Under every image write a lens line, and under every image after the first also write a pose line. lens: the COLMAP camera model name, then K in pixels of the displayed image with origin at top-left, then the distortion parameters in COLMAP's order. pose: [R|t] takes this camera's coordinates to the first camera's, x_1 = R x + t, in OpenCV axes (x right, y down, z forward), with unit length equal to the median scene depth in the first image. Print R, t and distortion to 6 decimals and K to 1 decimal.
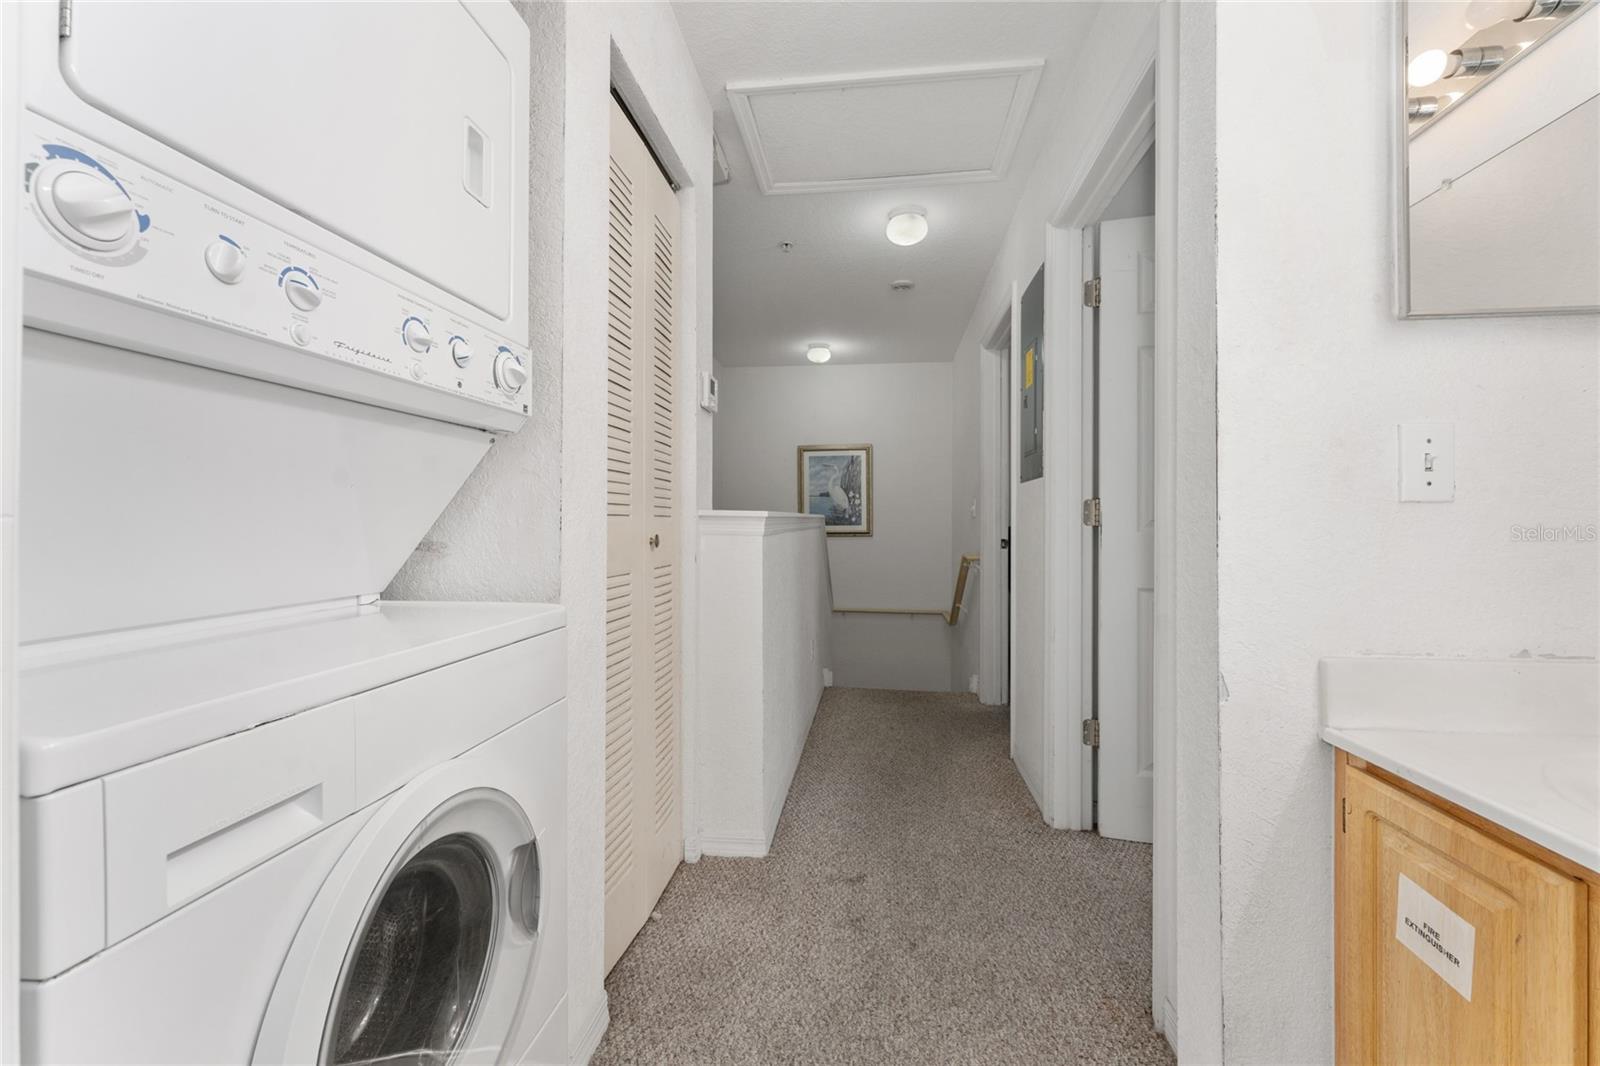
lens RADIAL K [[648.2, 0, 805.8], [0, 648.2, 530.1], [0, 0, 1]] dist [-0.000354, 0.000181]
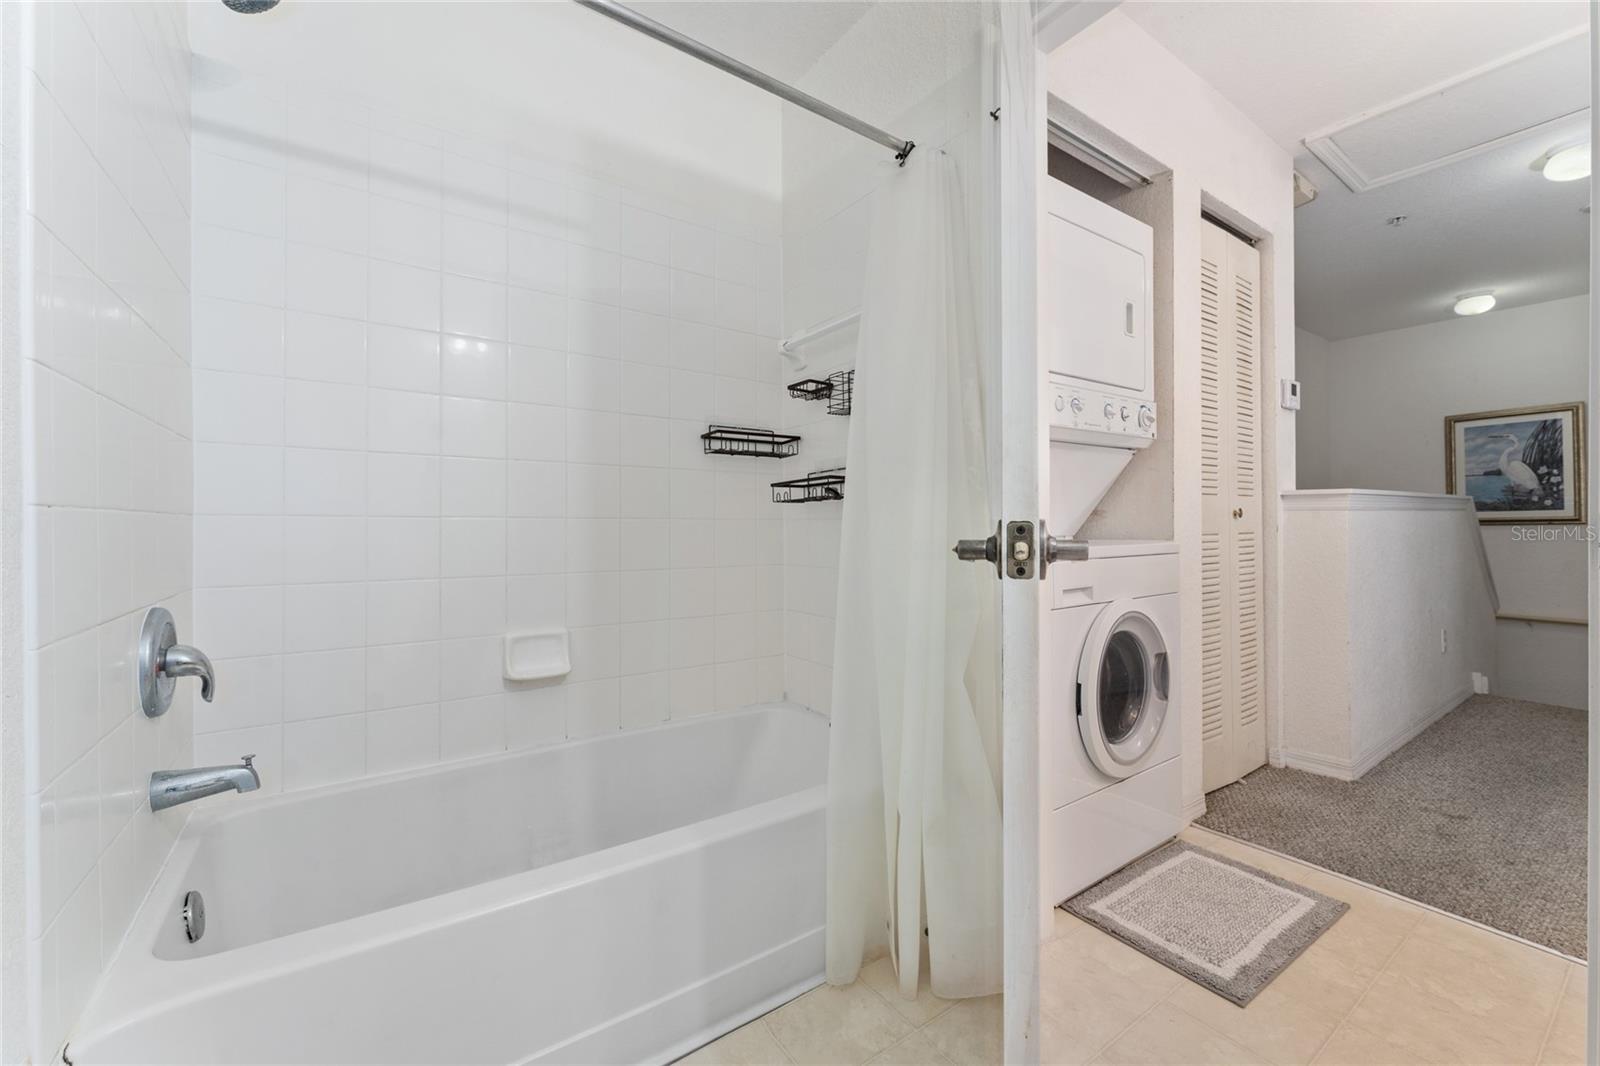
lens RADIAL K [[633.4, 0, 797.8], [0, 633.4, 527.7], [0, 0, 1]] dist [-0.003785, -0.000359]
pose [[0.663656, -0.008718, -0.747988, 0.124512], [0.004974, 0.999961, -0.007242, 0.043597], [0.748022, 0.001086, 0.663673, -0.492765]]
